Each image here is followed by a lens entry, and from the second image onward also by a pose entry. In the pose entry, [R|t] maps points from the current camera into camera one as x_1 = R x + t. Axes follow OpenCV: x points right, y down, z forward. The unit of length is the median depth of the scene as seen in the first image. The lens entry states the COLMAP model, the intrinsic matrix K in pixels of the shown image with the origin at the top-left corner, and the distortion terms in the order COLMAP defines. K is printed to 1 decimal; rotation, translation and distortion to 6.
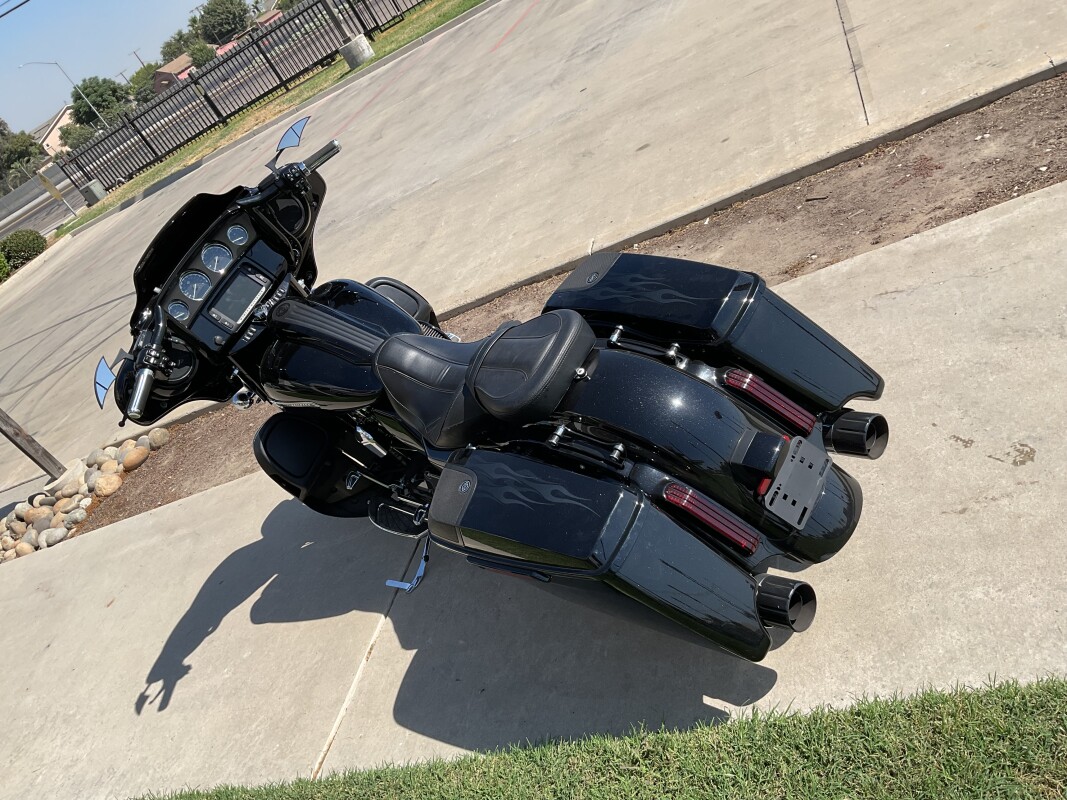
lens RADIAL K [[862.5, 0, 533.5], [0, 862.5, 400.0], [0, 0, 1]] dist [0.011013, -0.049769]
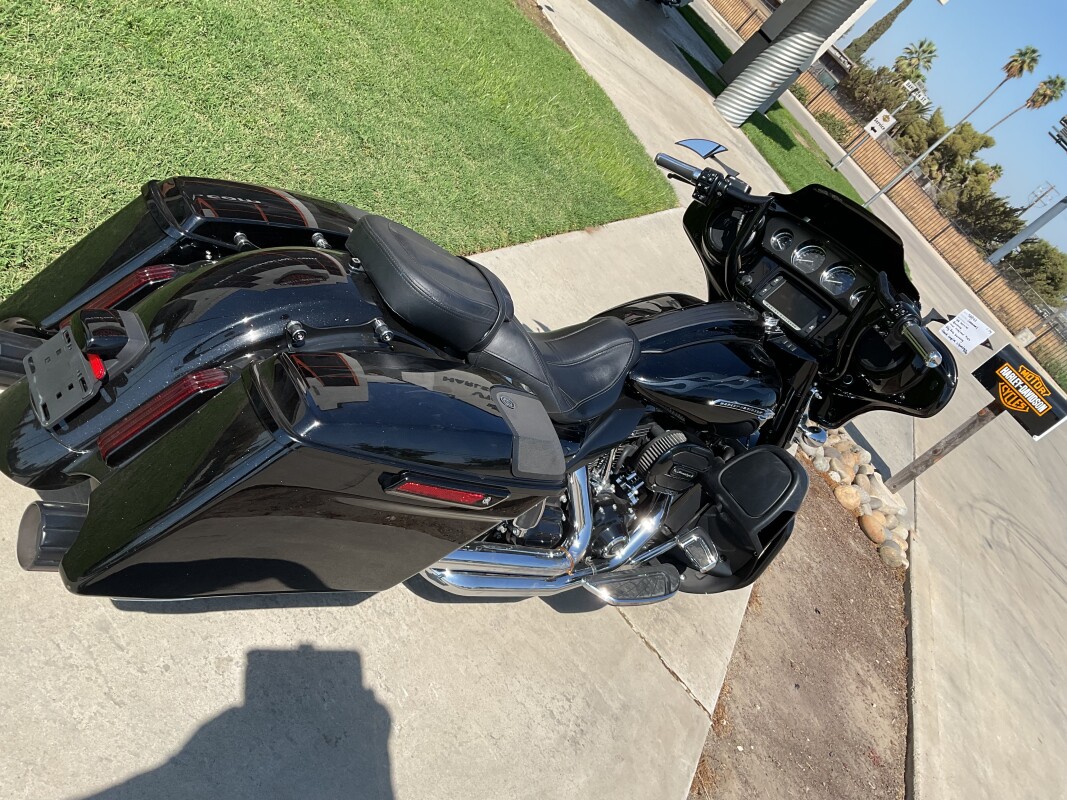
lens RADIAL K [[862.5, 0, 533.5], [0, 862.5, 400.0], [0, 0, 1]] dist [0.011013, -0.049769]
pose [[-0.510009, 0.644564, -0.569585, 0.364168], [-0.774081, -0.055174, 0.630678, -0.478993], [0.375086, 0.762557, 0.527084, 0.508704]]
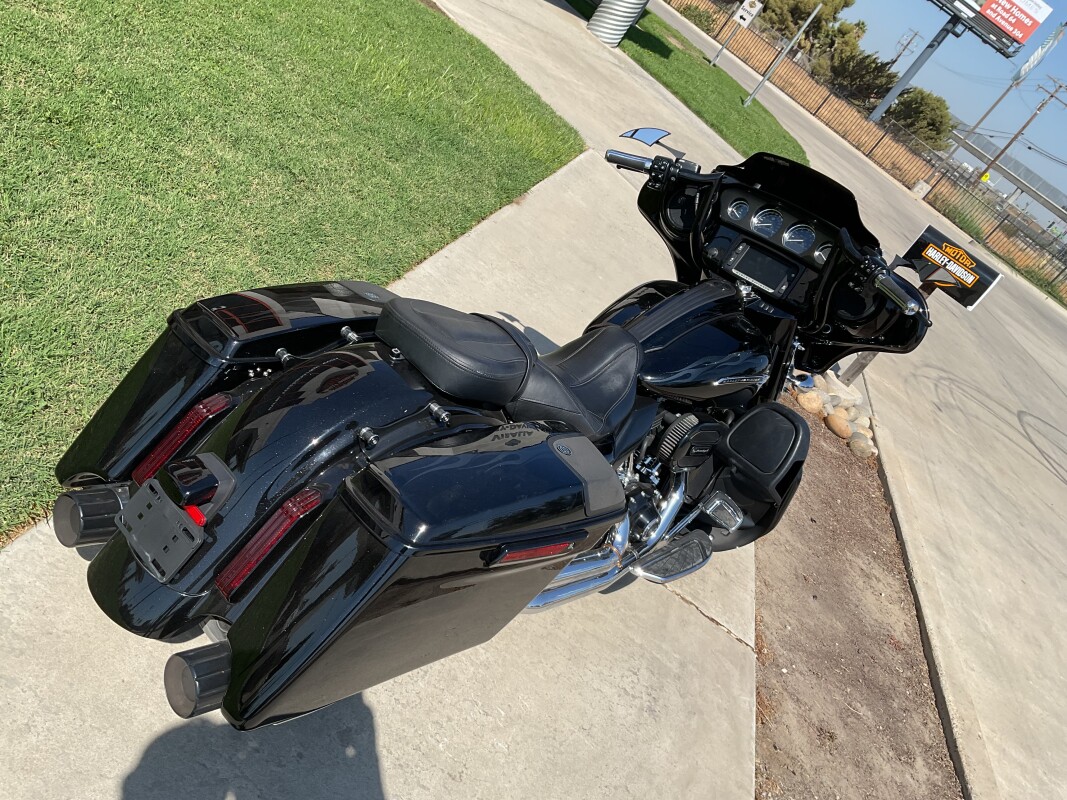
lens RADIAL K [[862.5, 0, 533.5], [0, 862.5, 400.0], [0, 0, 1]] dist [0.011013, -0.049769]
pose [[-0.312230, 0.772349, -0.553164, 0.369704], [-0.816154, 0.079934, 0.572280, -0.445265], [0.486216, 0.630149, 0.605397, 0.400093]]
